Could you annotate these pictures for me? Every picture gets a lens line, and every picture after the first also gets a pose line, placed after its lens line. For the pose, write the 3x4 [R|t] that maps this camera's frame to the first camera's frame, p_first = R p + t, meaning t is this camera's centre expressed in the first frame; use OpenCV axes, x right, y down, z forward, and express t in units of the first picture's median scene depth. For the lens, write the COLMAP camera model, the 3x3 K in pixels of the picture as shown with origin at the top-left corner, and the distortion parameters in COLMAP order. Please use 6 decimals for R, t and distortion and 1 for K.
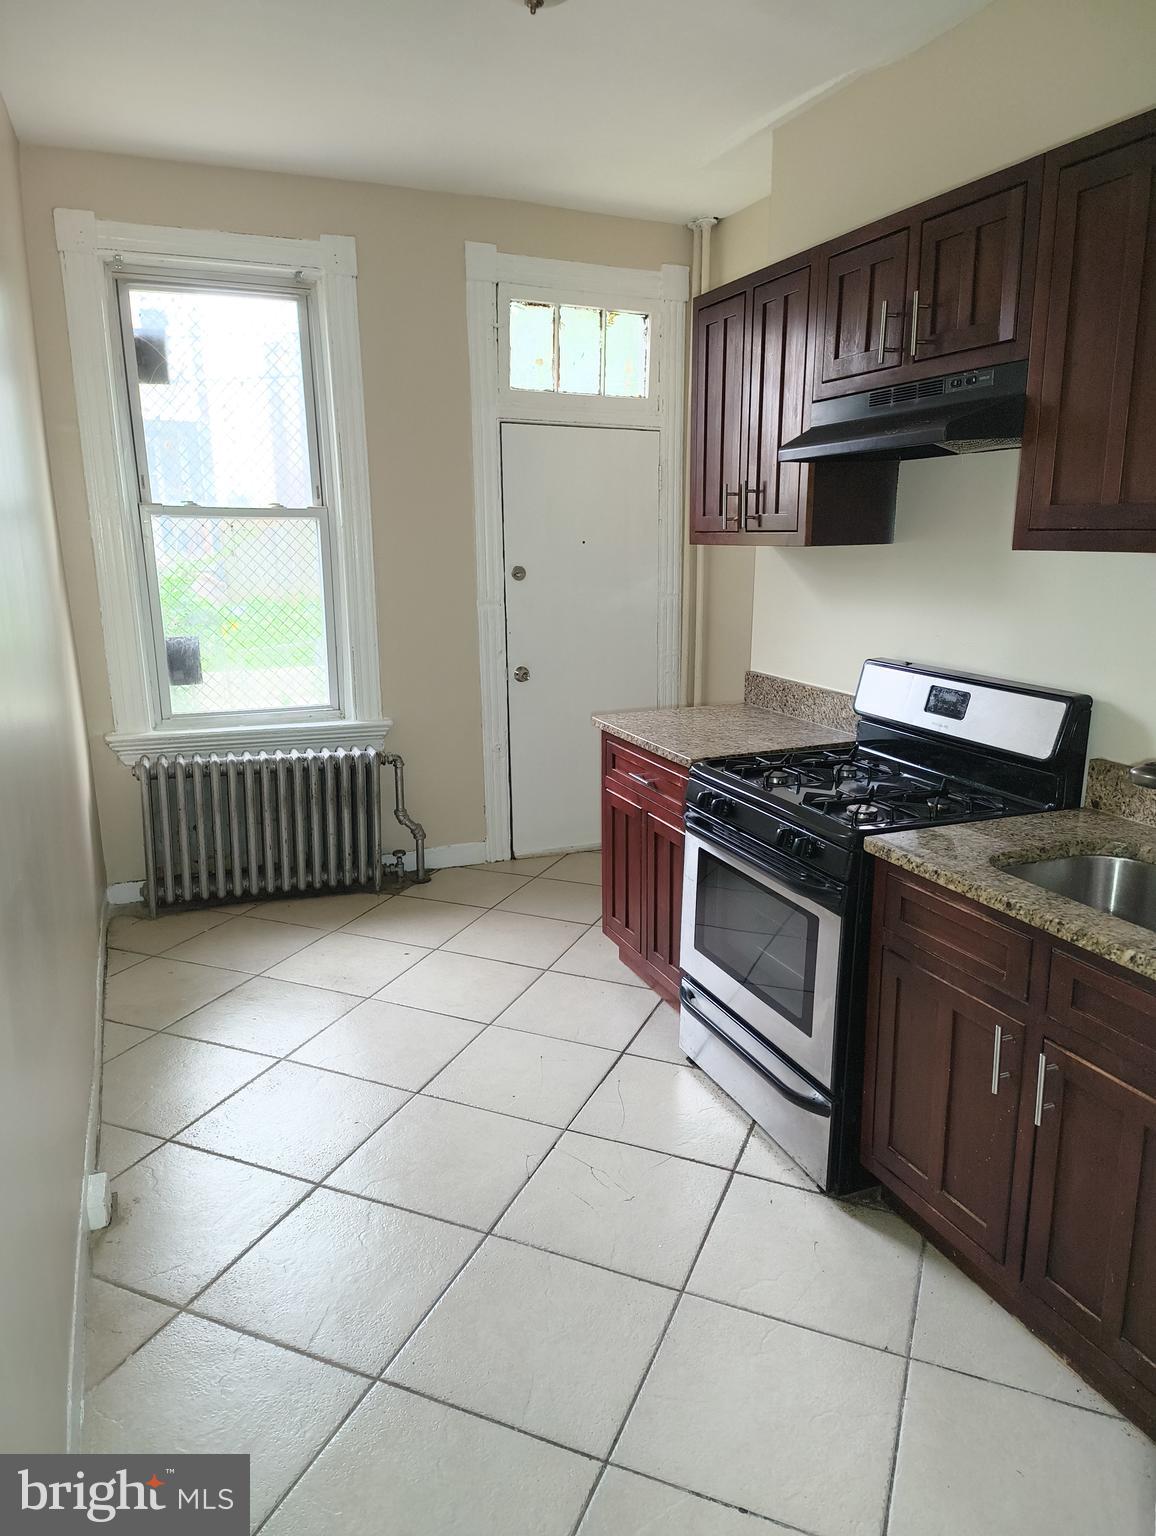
lens RADIAL K [[1053.9, 0, 578.0], [0, 1053.9, 768.0], [0, 0, 1]] dist [0.110011, -0.113831]
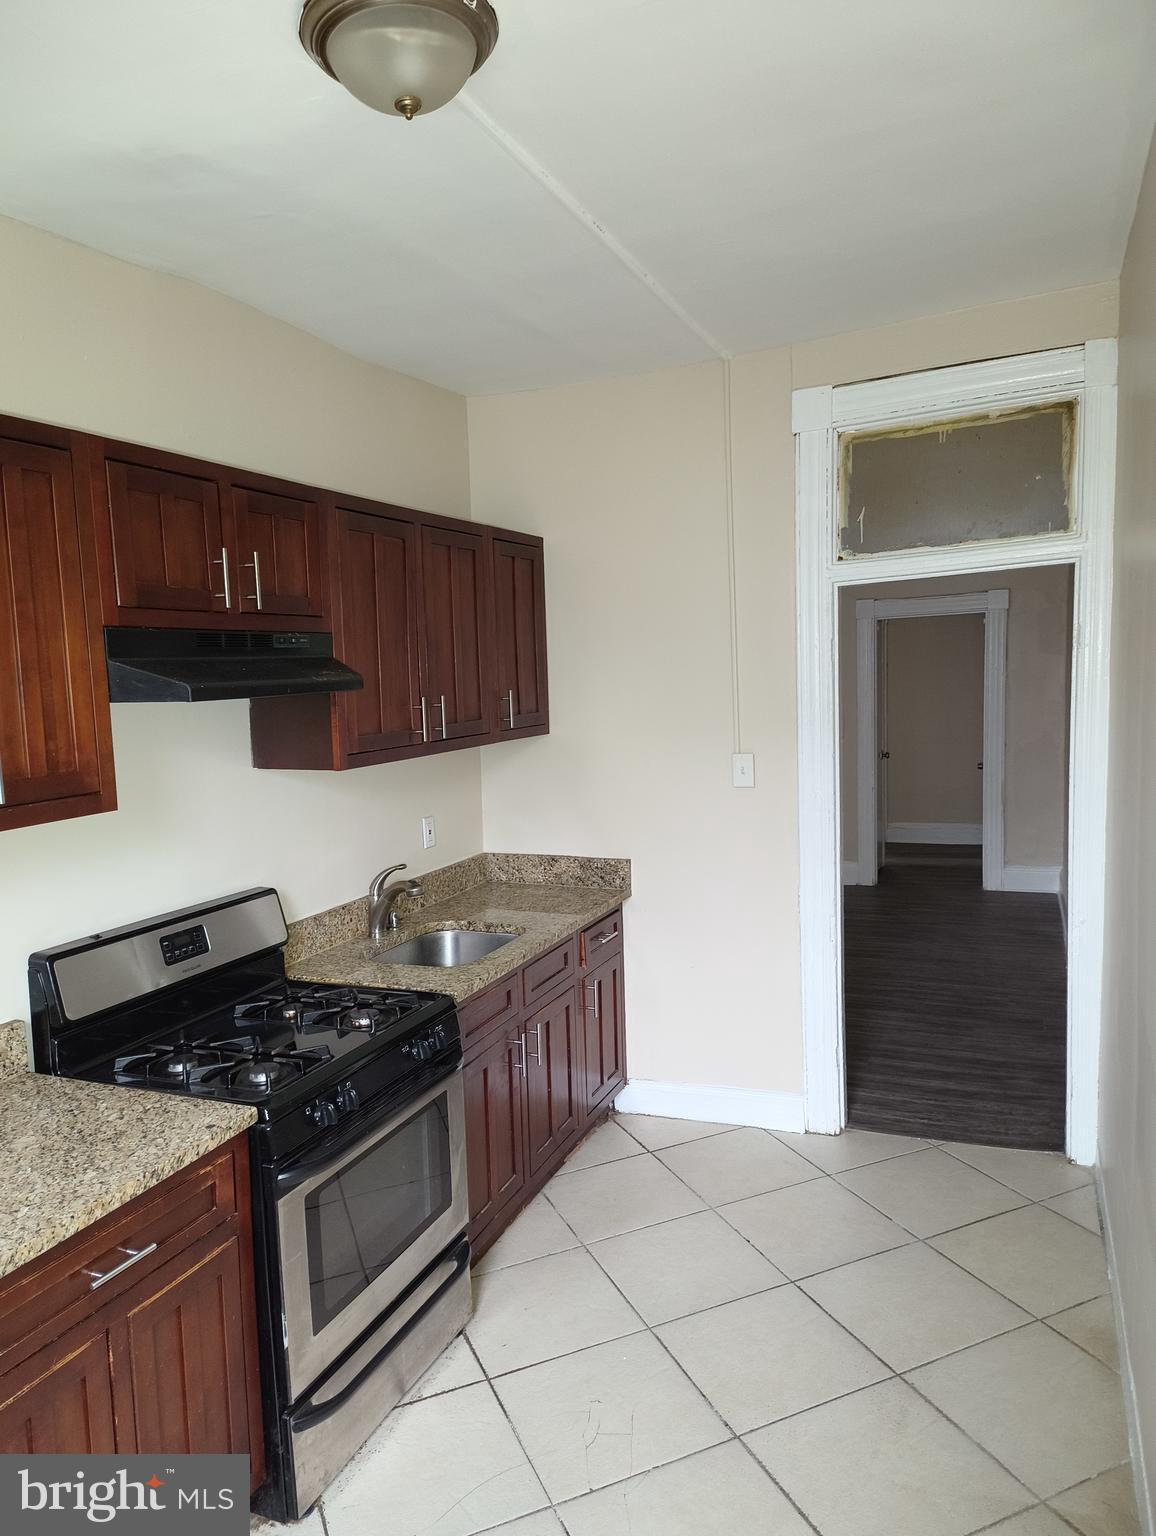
lens RADIAL K [[1053.9, 0, 578.0], [0, 1053.9, 768.0], [0, 0, 1]] dist [0.110011, -0.113831]
pose [[-0.697446, -0.047733, 0.715046, -0.454995], [0.194536, 0.947703, 0.253011, -0.304416], [-0.689728, 0.315564, -0.651686, 1.052159]]
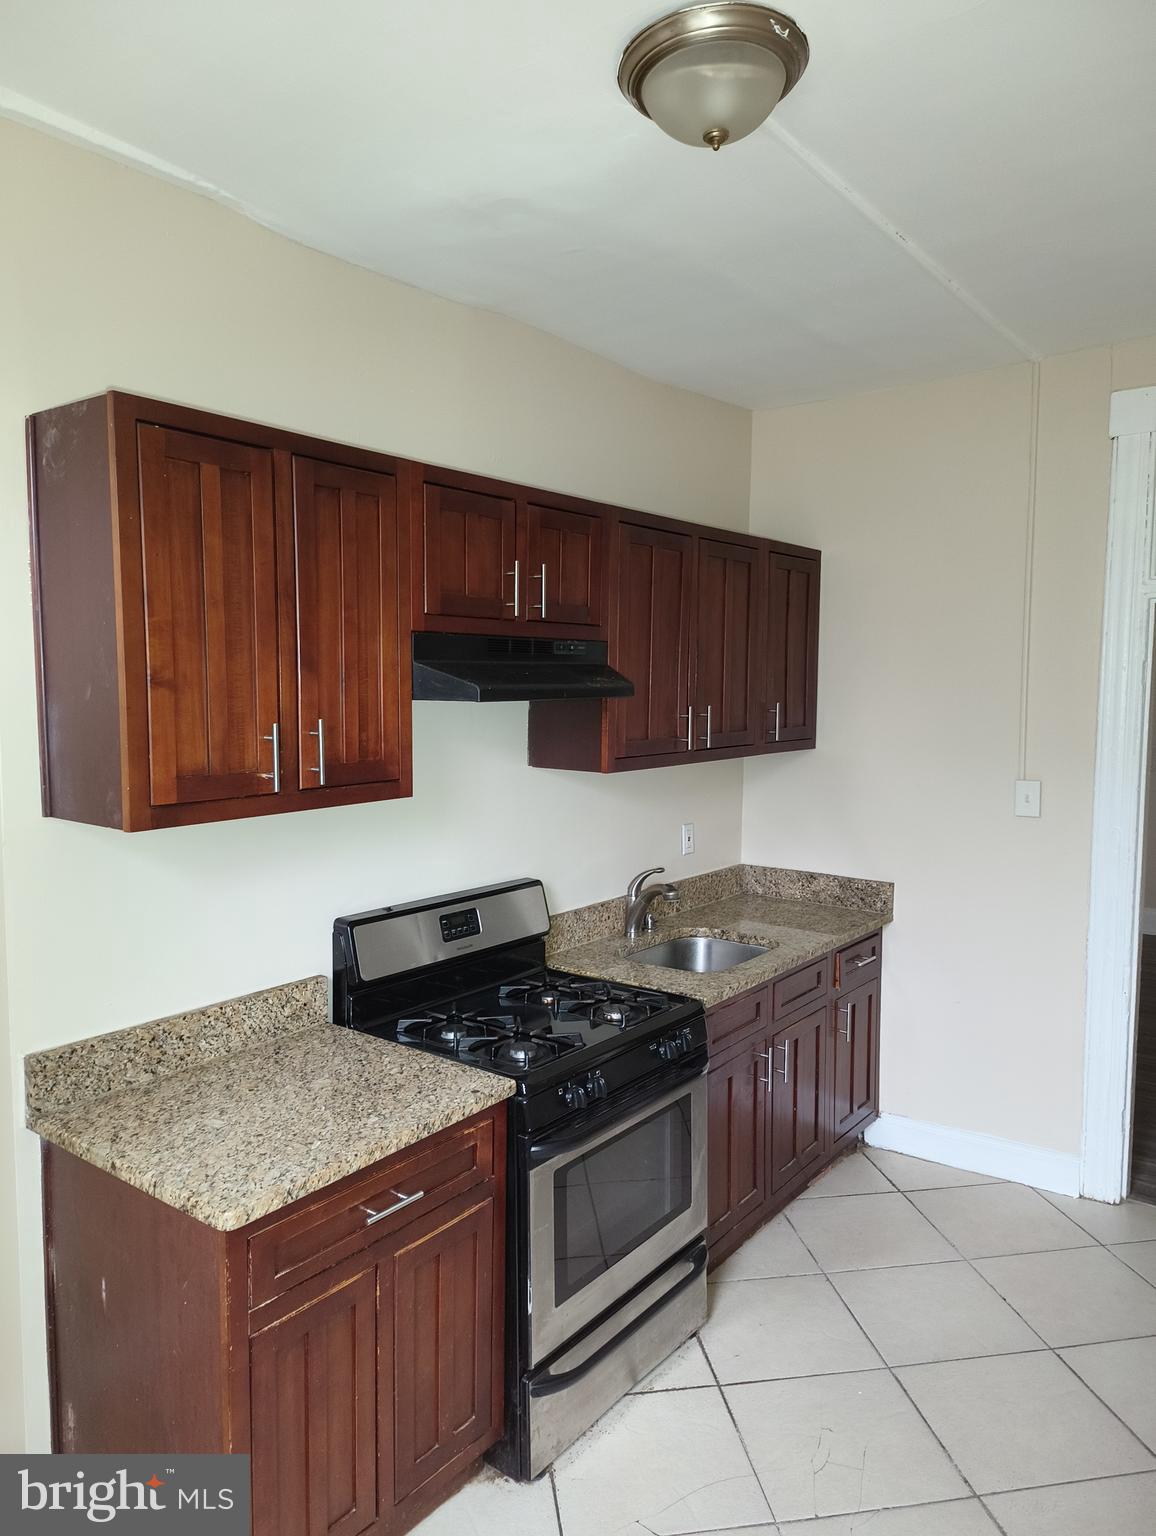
lens RADIAL K [[1053.9, 0, 578.0], [0, 1053.9, 768.0], [0, 0, 1]] dist [0.110011, -0.113831]
pose [[-0.496941, -0.077432, 0.864323, -0.466118], [0.192452, 0.961375, 0.196777, -0.307323], [-0.846175, 0.264127, -0.462845, 1.059302]]
